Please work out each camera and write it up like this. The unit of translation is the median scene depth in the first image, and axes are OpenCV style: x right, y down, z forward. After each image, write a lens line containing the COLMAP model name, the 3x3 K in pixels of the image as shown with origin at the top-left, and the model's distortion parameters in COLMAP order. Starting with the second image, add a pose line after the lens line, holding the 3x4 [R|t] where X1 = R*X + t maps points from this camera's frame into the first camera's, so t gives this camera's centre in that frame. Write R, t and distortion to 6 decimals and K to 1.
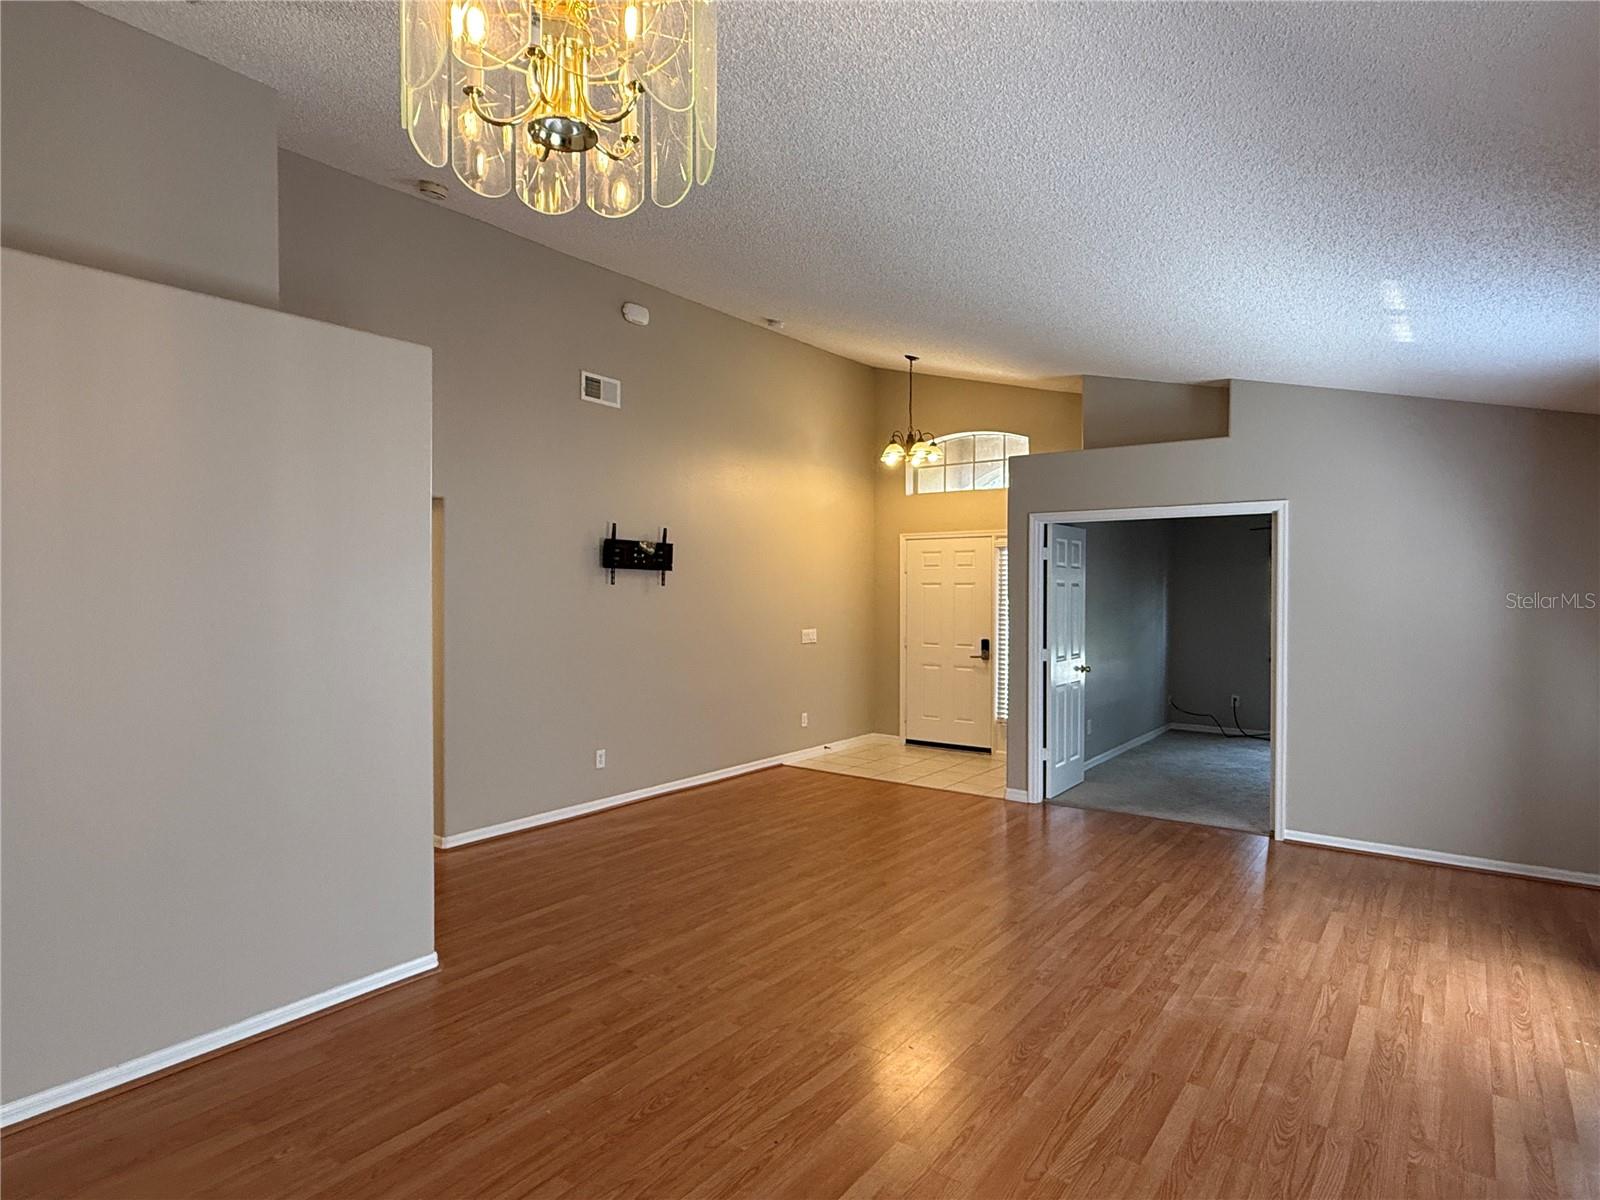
lens RADIAL K [[881.0, 0, 797.9], [0, 881.0, 604.9], [0, 0, 1]] dist [0.004050, -0.004011]
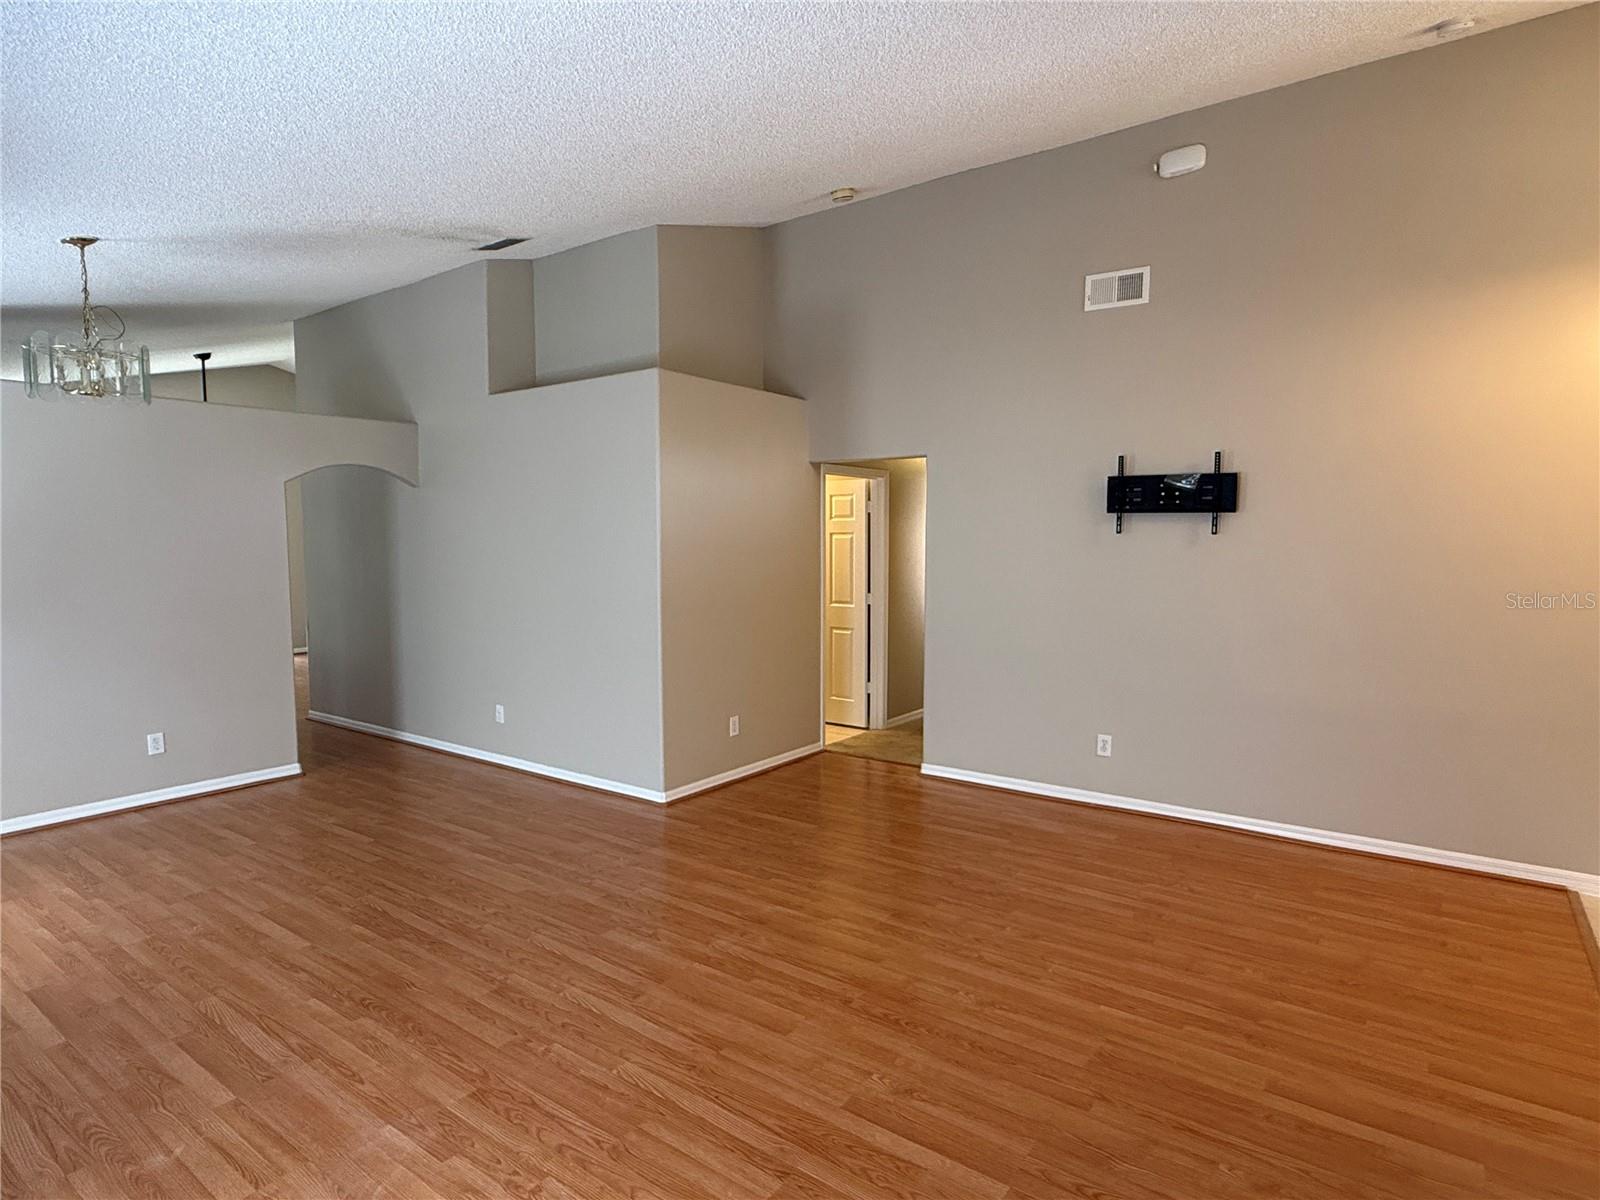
lens RADIAL K [[881.0, 0, 797.9], [0, 881.0, 604.9], [0, 0, 1]] dist [0.004050, -0.004011]
pose [[0.009474, 0.073101, -0.997280, 0.851703], [-0.015381, 0.997217, 0.072950, -0.017844], [0.999837, 0.014648, 0.010572, 1.017234]]
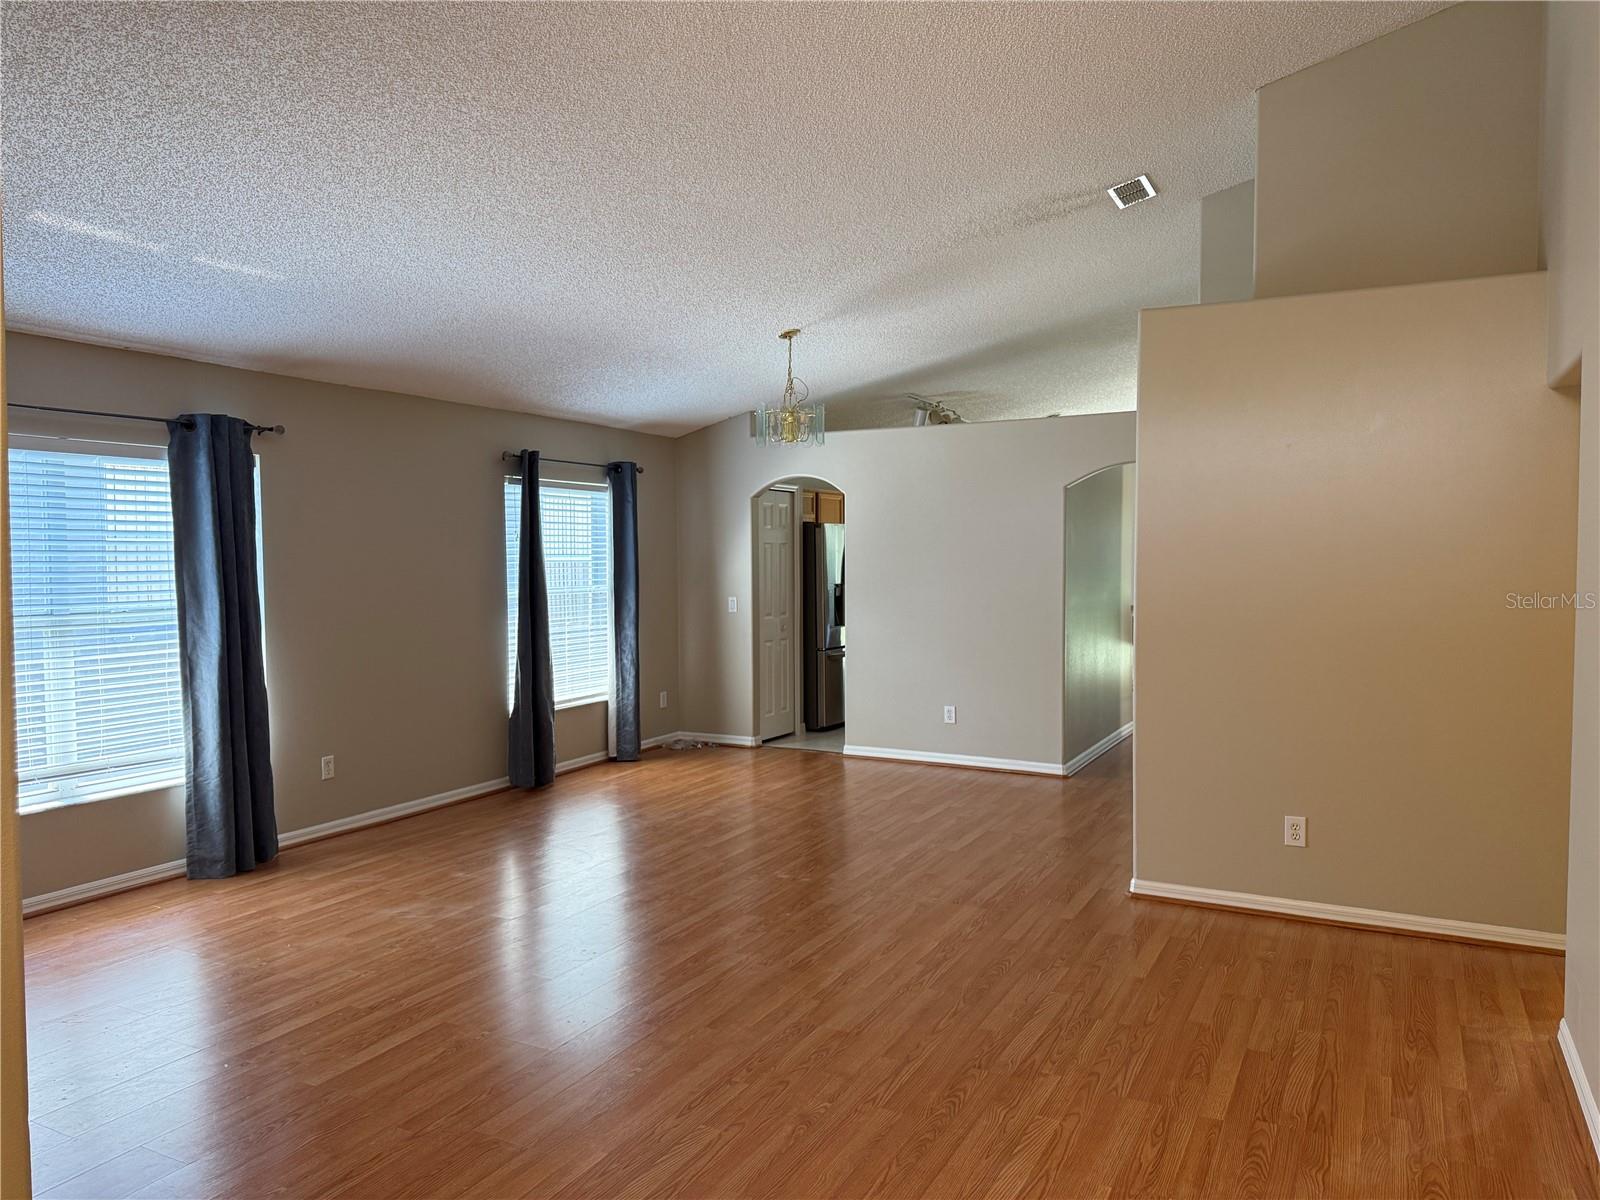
lens RADIAL K [[1118.6, 0, 800.0], [0, 1118.6, 600.0], [0, 0, 1]] dist [0.005857, -0.003009]
pose [[-0.986195, 0.009312, -0.165324, 0.179072], [-0.000629, 0.998199, 0.059979, -0.022463], [0.165585, 0.059255, -0.984414, 1.916679]]
